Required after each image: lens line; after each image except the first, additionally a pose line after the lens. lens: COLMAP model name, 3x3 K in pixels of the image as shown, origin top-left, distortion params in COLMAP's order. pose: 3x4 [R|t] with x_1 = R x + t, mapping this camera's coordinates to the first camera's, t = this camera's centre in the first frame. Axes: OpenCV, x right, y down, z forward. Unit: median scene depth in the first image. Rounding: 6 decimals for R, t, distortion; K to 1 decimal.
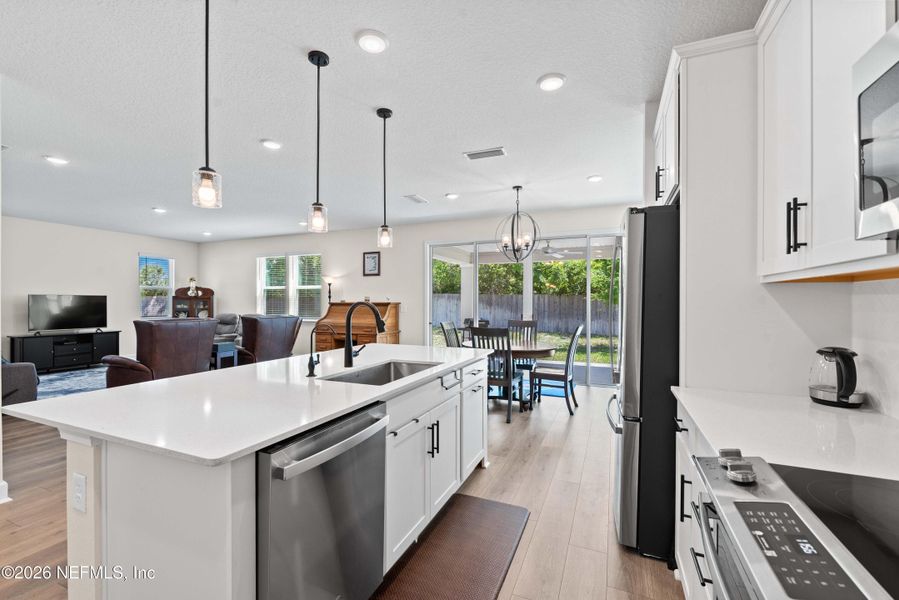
lens RADIAL K [[385.9, 0, 448.6], [0, 385.9, 303.5], [0, 0, 1]] dist [-0.000651, 0.000246]
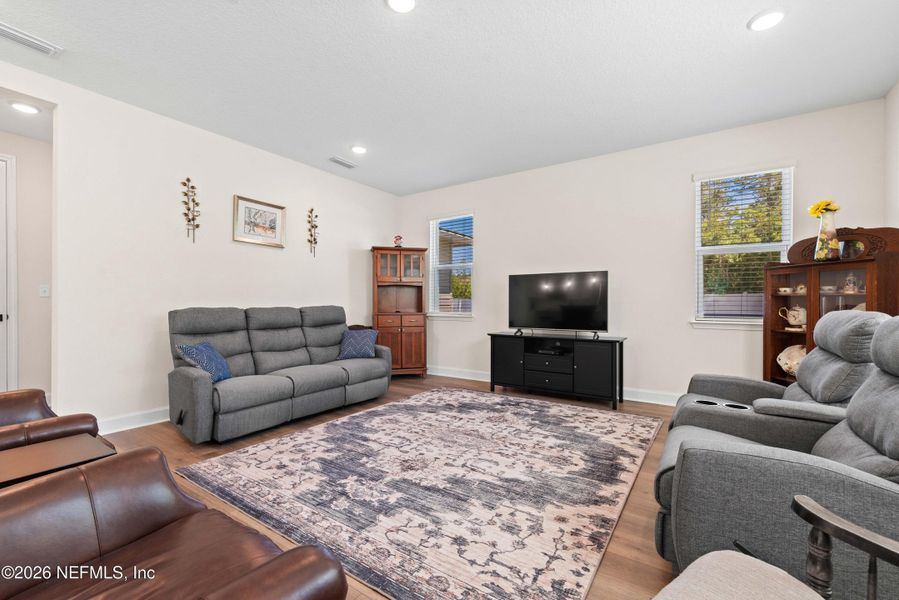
lens RADIAL K [[385.9, 0, 444.5], [0, 385.9, 300.3], [0, 0, 1]] dist [-0.000651, 0.000246]
pose [[-0.193474, -0.007486, -0.981077, -0.323187], [-0.004053, 0.999968, -0.006830, 0.023186], [0.981097, 0.002655, -0.193498, 0.865823]]
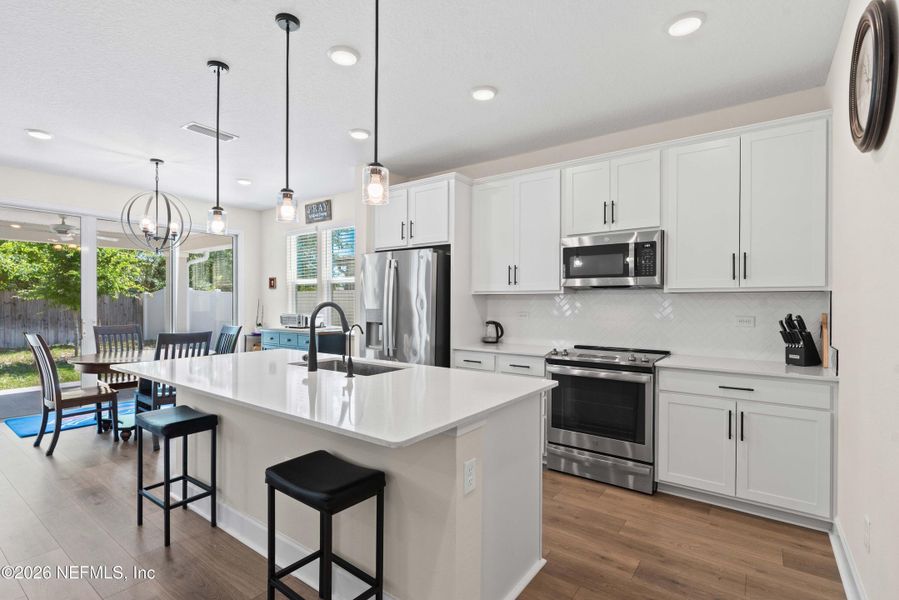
lens RADIAL K [[437.0, 0, 432.2], [0, 437.0, 300.9], [0, 0, 1]] dist [0.018028, 0.000812]
pose [[0.255537, 0.002249, 0.966797, -0.362441], [0.000532, 0.999997, -0.002467, -0.002530], [-0.966799, 0.001145, 0.255535, 0.128366]]
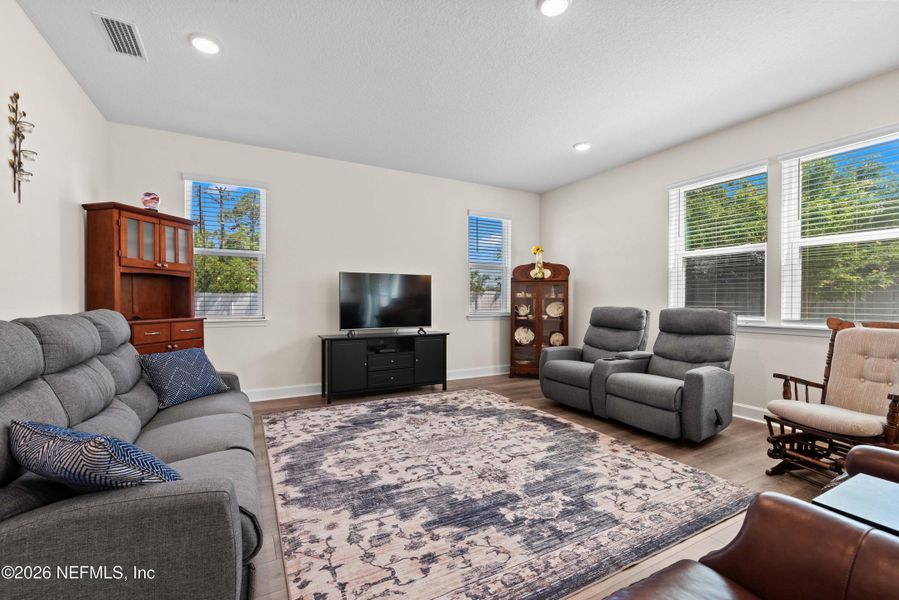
lens RADIAL K [[385.9, 0, 445.0], [0, 385.9, 300.1], [0, 0, 1]] dist [-0.000651, 0.000246]
pose [[0.782582, -0.000012, -0.622547, -0.473426], [-0.003174, 0.999987, -0.004009, 0.021031], [0.622539, 0.005114, 0.782572, 0.518797]]
